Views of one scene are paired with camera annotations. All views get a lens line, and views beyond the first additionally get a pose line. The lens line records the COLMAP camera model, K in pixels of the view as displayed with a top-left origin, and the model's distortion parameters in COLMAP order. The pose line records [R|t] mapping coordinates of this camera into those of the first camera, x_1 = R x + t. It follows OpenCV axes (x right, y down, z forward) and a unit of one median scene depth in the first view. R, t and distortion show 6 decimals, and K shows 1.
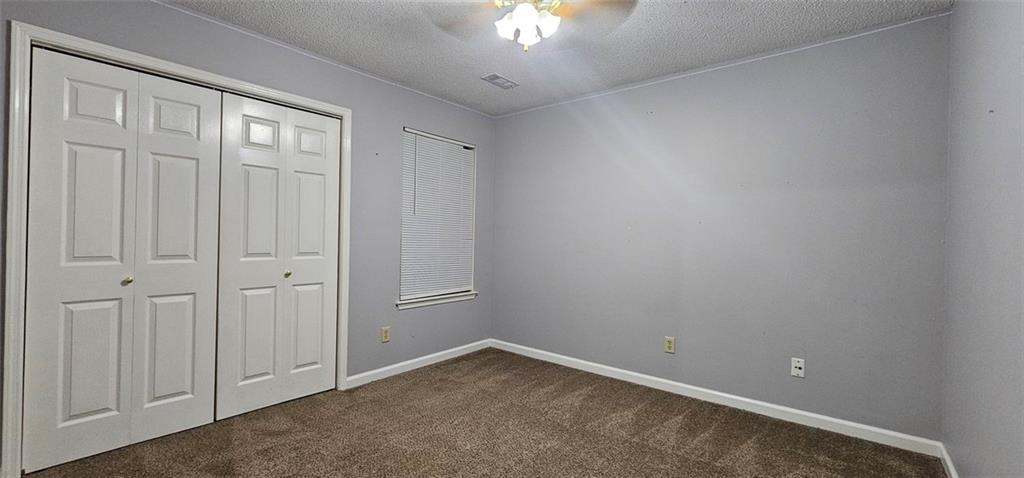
lens RADIAL K [[417.1, 0, 512.0], [0, 417.1, 237.3], [0, 0, 1]] dist [0.000447, -0.000190]
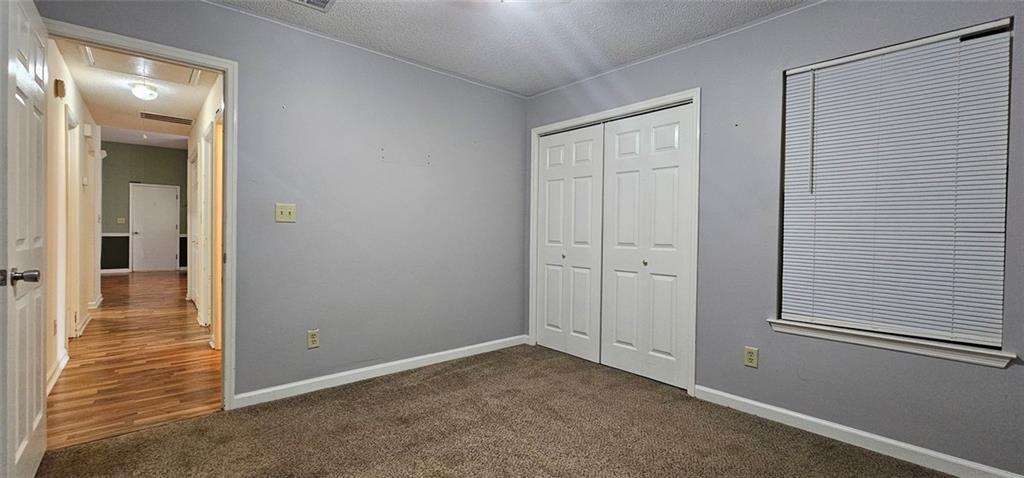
lens RADIAL K [[417.1, 0, 512.0], [0, 417.1, 237.3], [0, 0, 1]] dist [0.000447, -0.000190]
pose [[-0.155097, -0.000816, -0.987899, 0.670079], [-0.014277, 0.999897, 0.001416, 0.025526], [0.987796, 0.014324, -0.155092, 0.887683]]
